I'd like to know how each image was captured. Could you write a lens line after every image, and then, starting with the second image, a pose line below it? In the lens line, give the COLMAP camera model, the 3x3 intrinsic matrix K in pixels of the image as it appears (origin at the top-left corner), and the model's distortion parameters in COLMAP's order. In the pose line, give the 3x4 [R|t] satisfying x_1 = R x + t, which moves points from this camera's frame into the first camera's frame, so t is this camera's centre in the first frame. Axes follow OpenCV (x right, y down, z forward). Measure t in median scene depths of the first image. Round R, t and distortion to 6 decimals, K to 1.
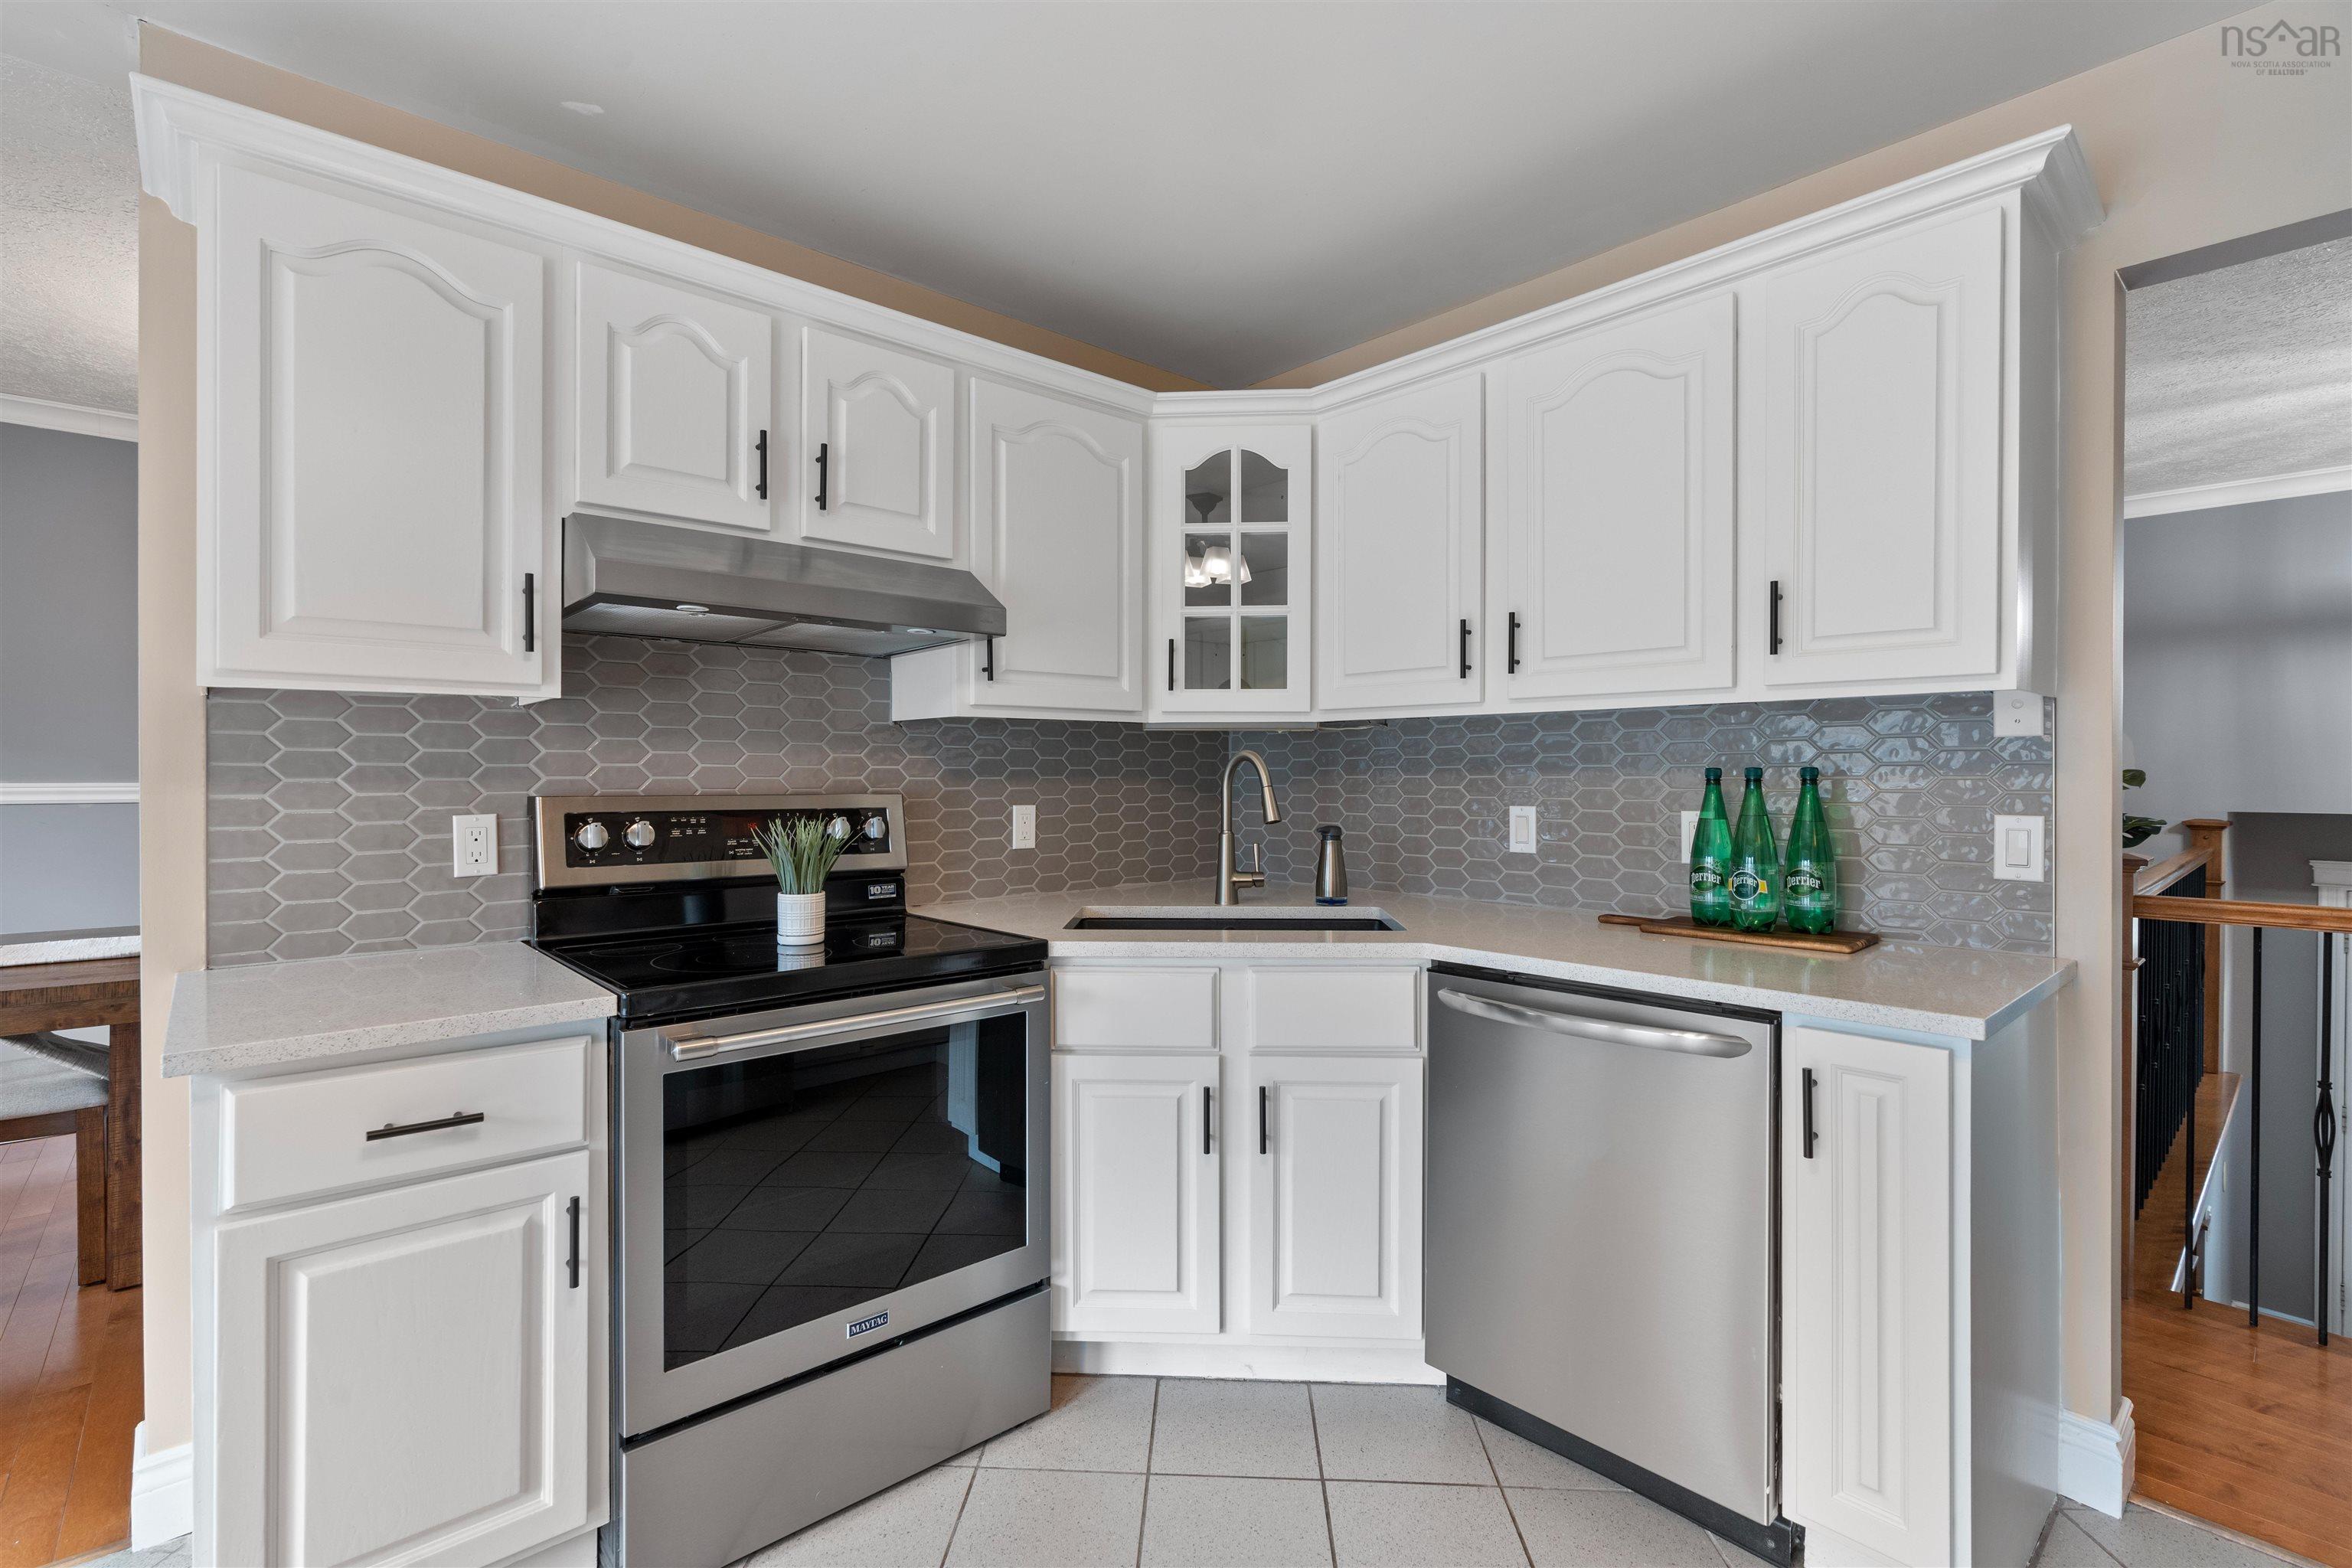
lens RADIAL K [[1040.1, 0, 1158.4], [0, 1040.1, 780.6], [0, 0, 1]] dist [0.000821, -0.000003]
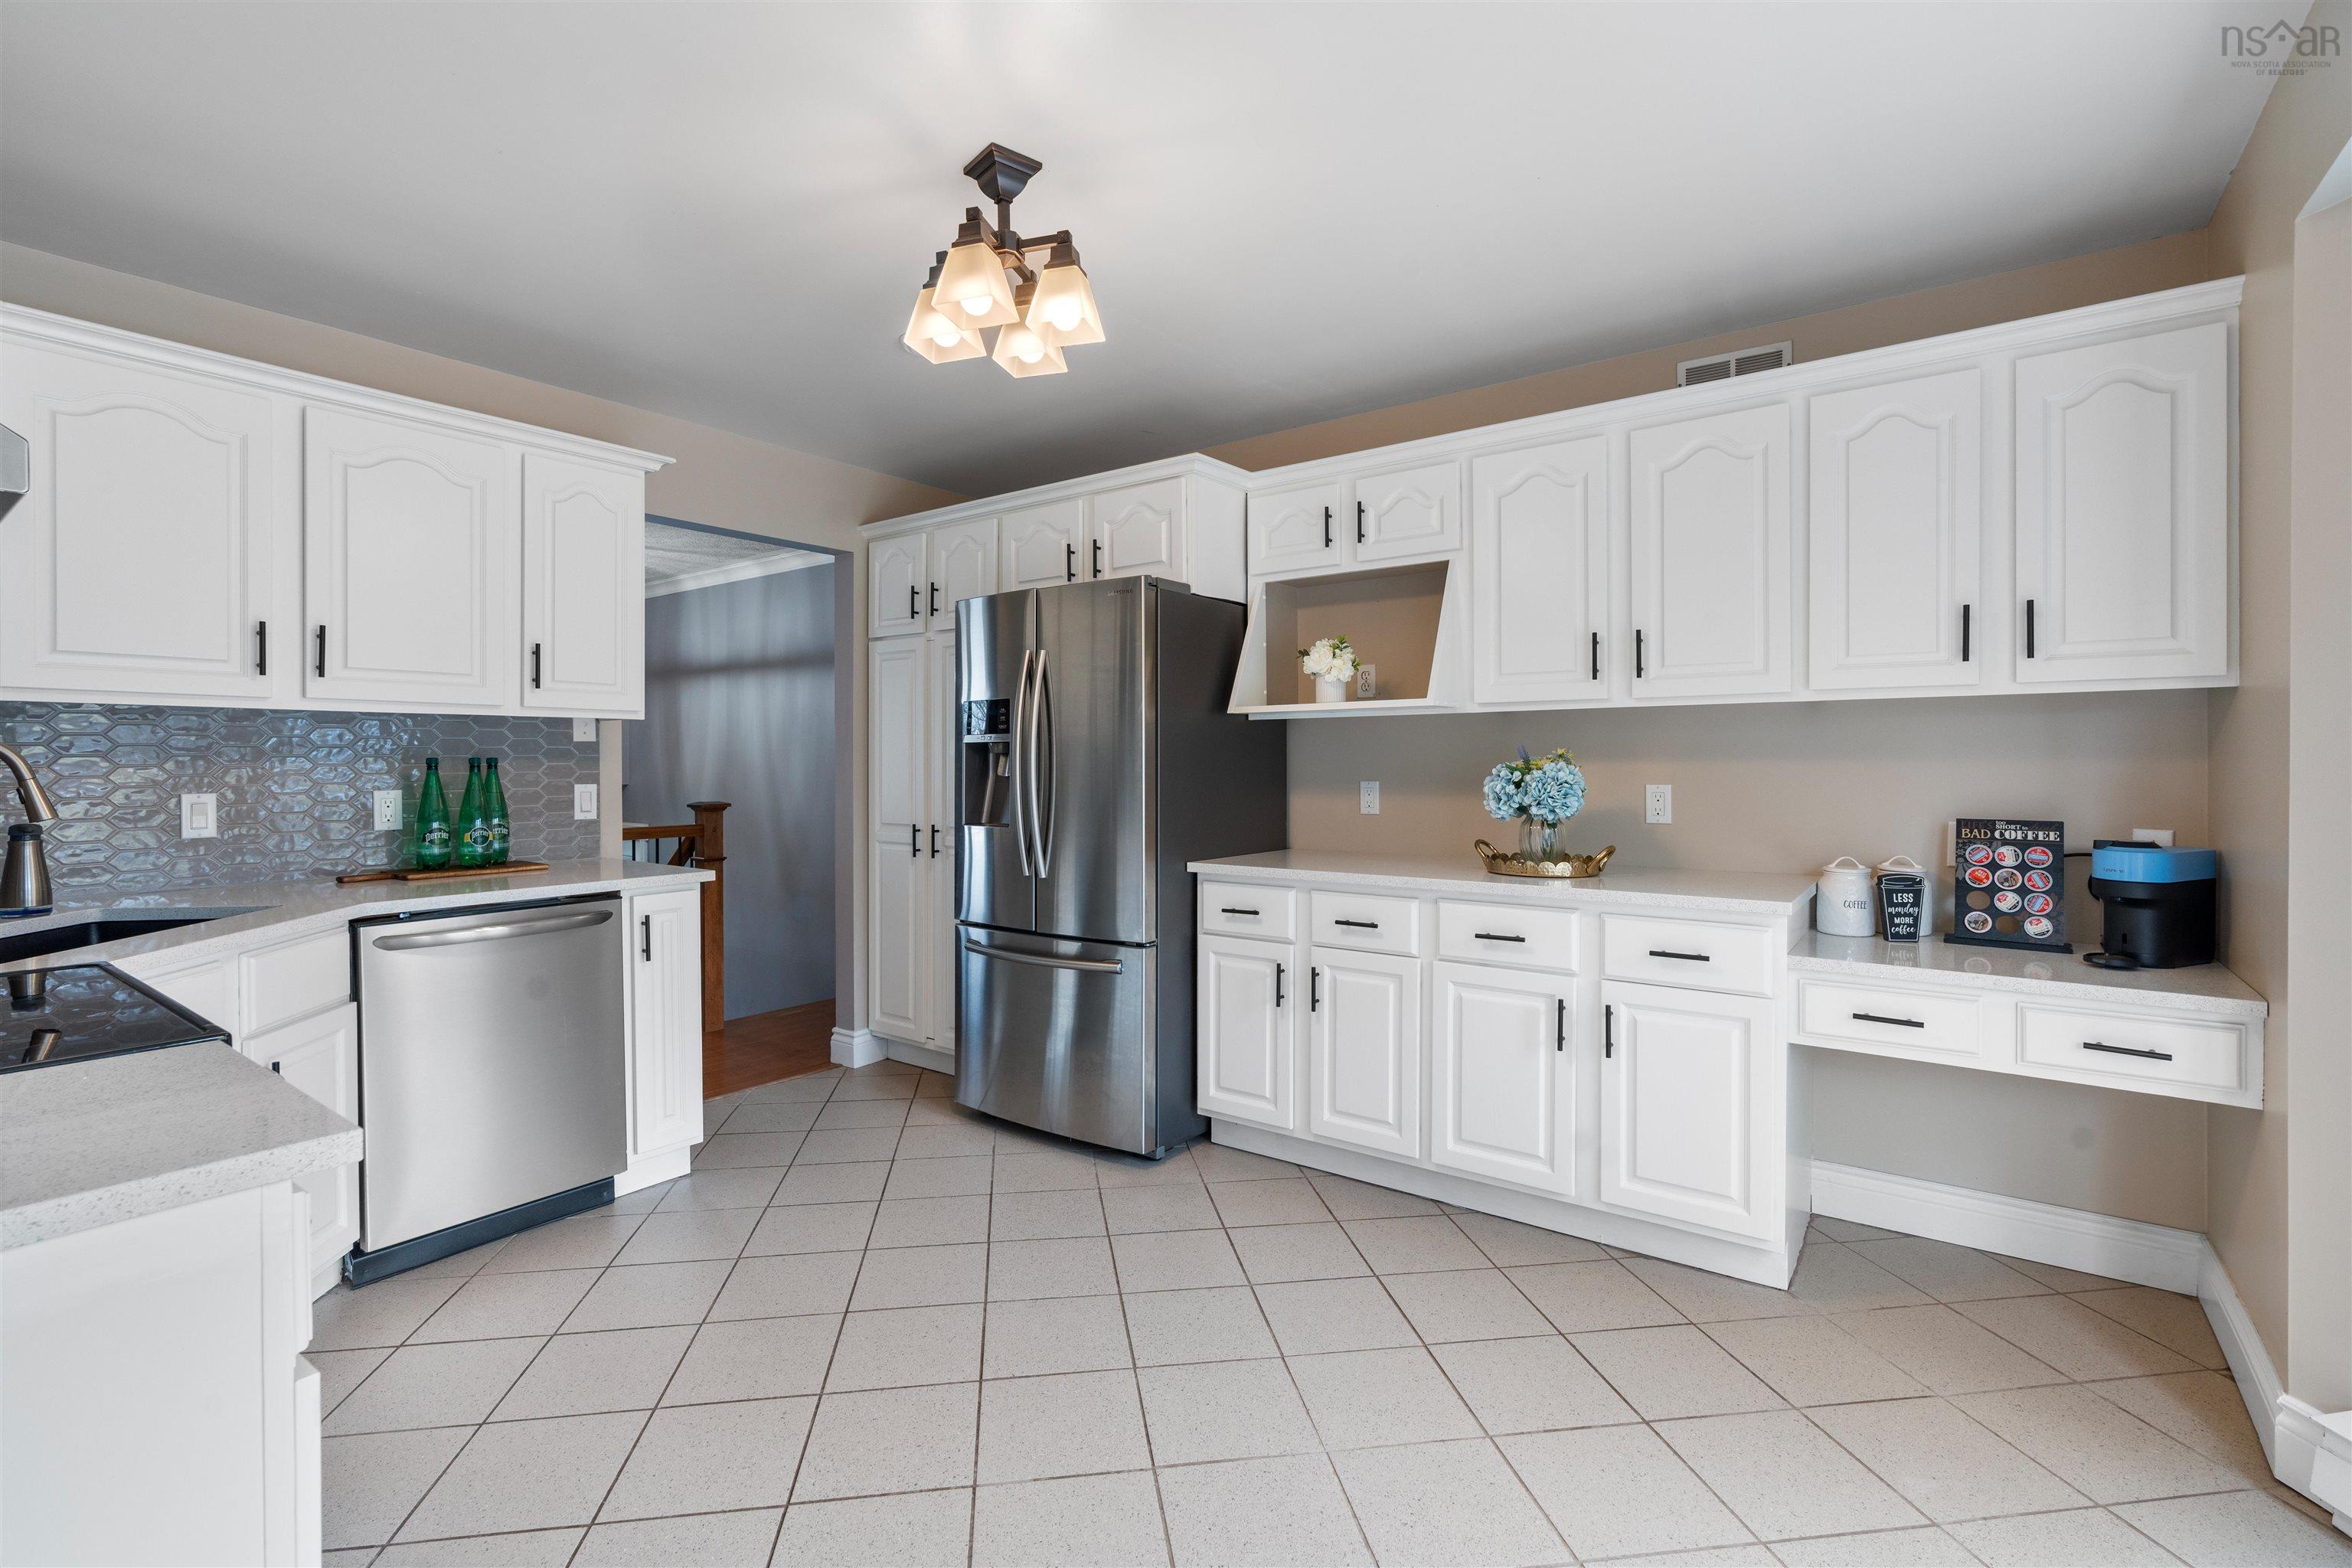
lens RADIAL K [[1059.8, 0, 1152.4], [0, 1059.8, 773.0], [0, 0, 1]] dist [0.002600, 0.000883]
pose [[-0.206367, -0.009694, 0.978427, -1.051838], [0.005552, 0.999923, 0.011078, -0.001185], [-0.978459, 0.007719, -0.206298, 0.351055]]
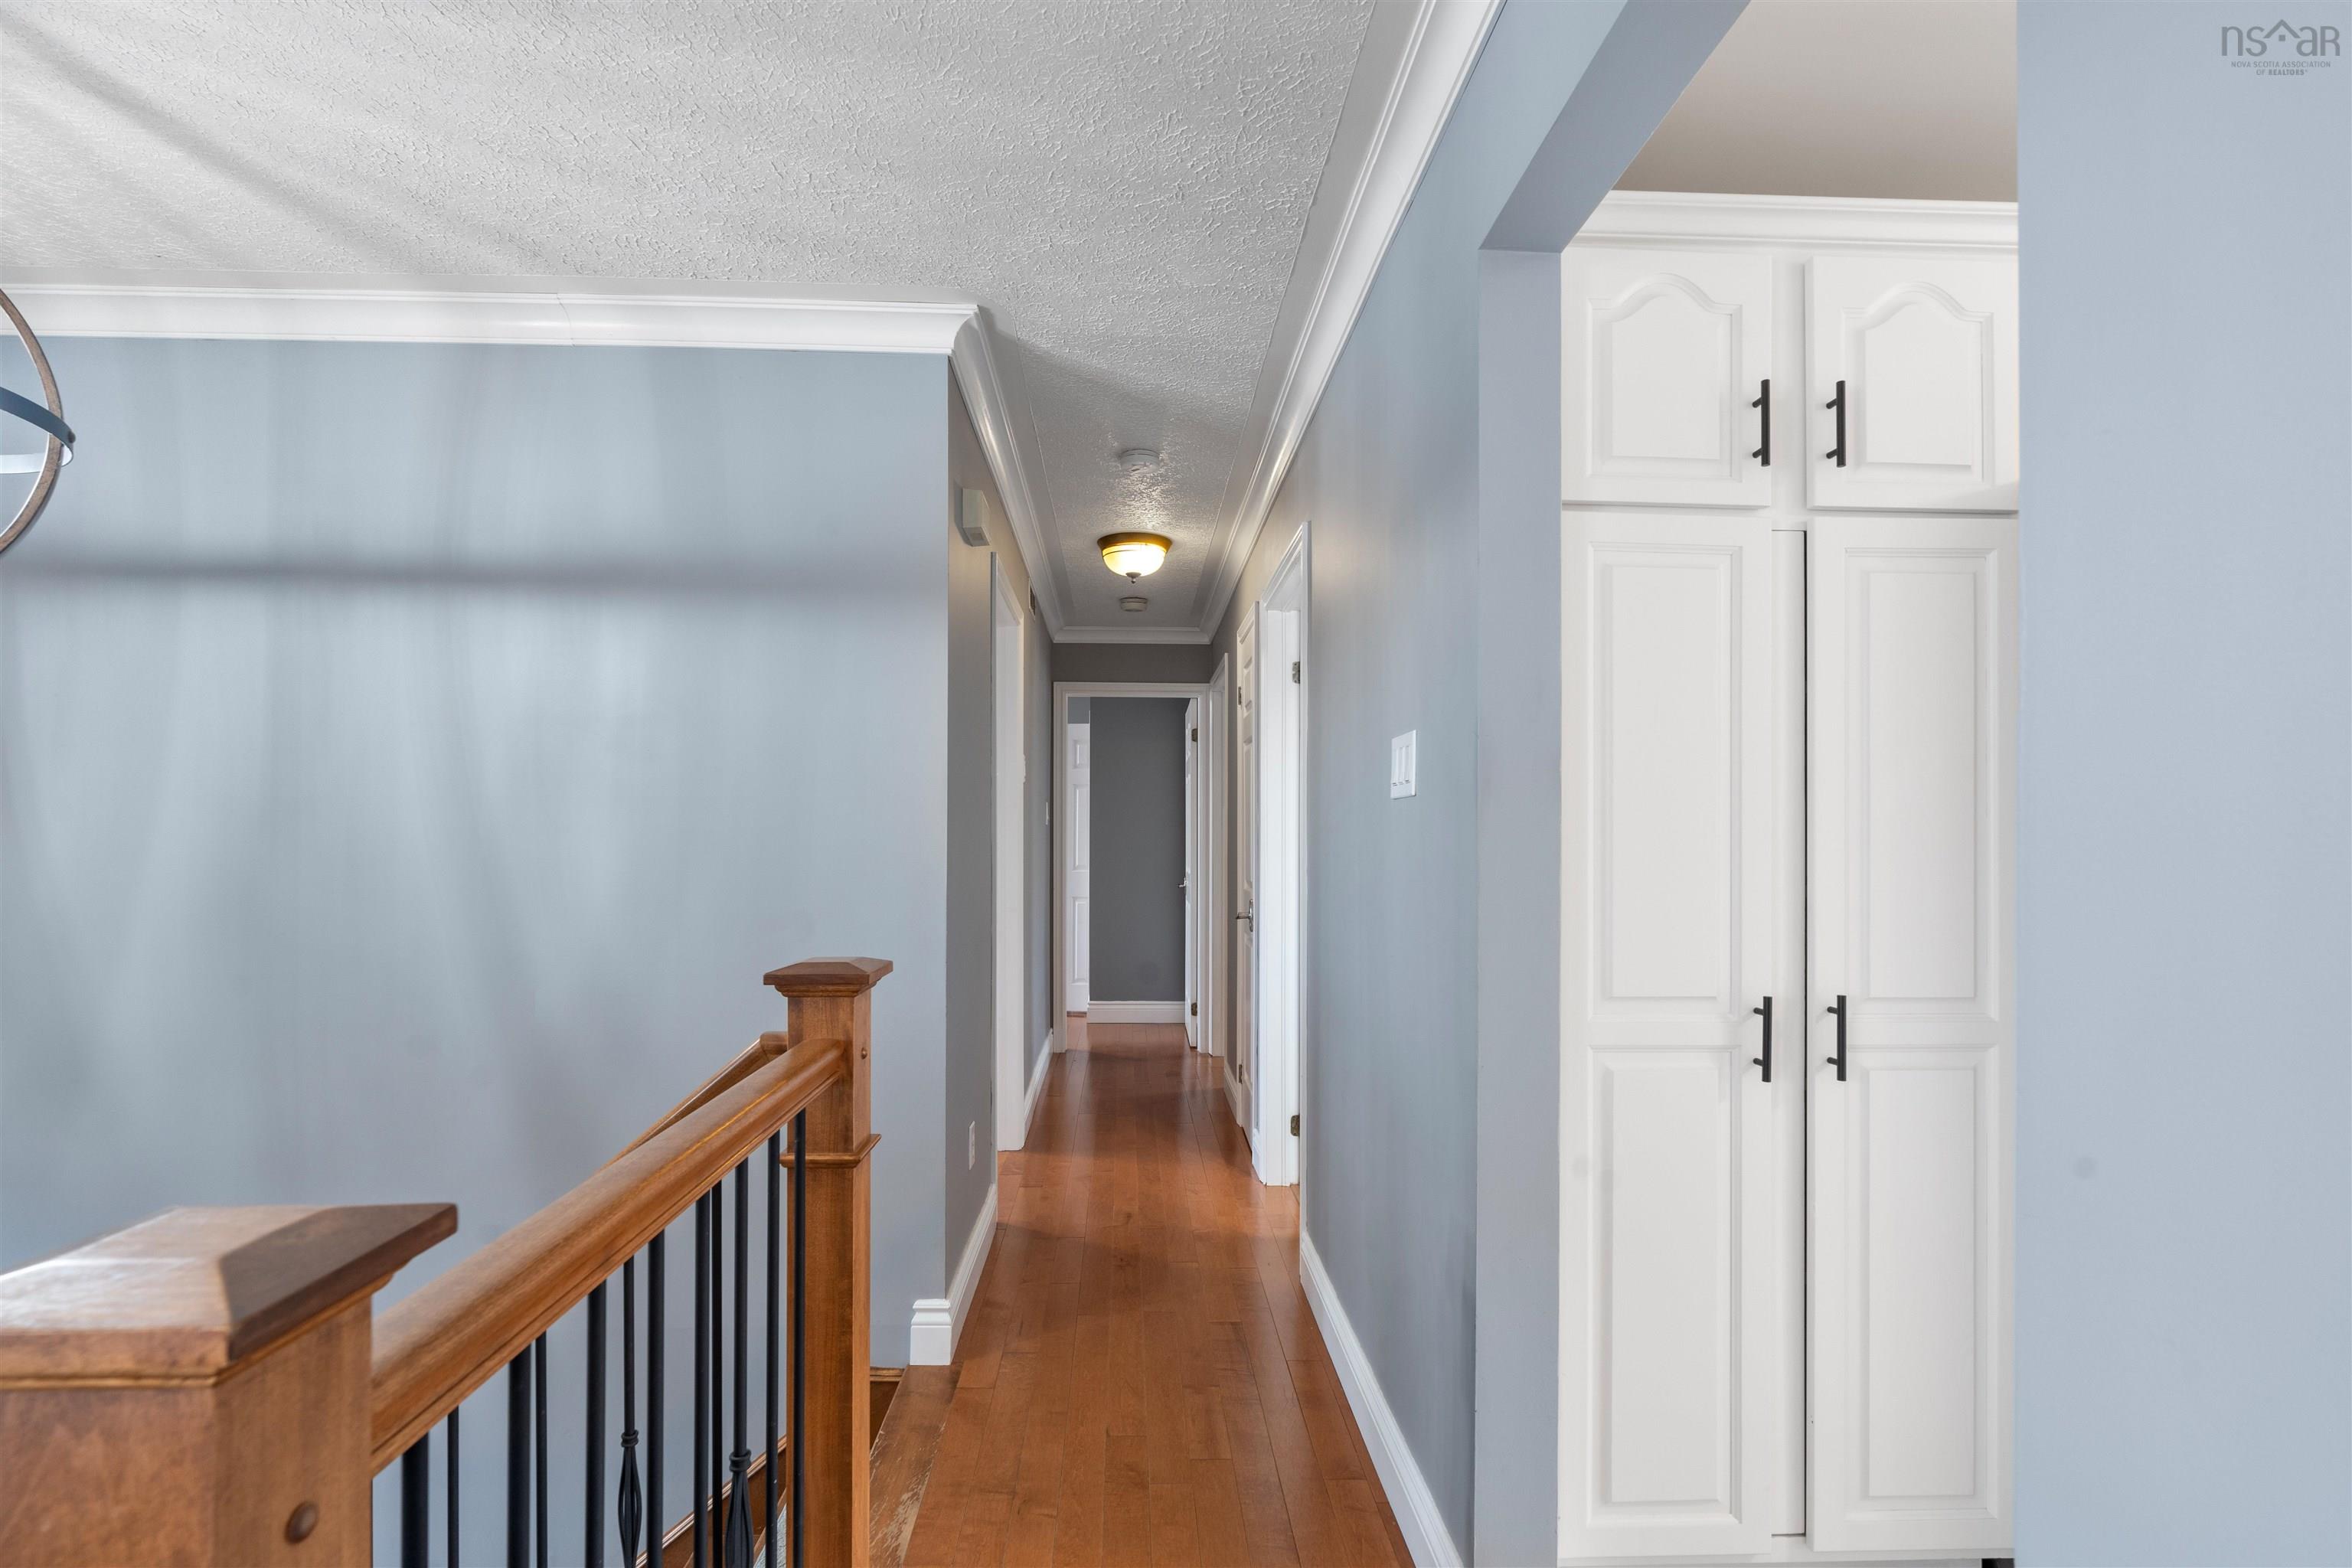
lens RADIAL K [[1073.7, 0, 1167.2], [0, 1073.7, 819.2], [0, 0, 1]] dist [-0.001186, -0.000054]
pose [[-0.781015, 0.000204, 0.624512, 0.822934], [0.000752, 1.000000, 0.000615, -0.015065], [-0.624512, 0.000950, -0.781015, 1.249575]]
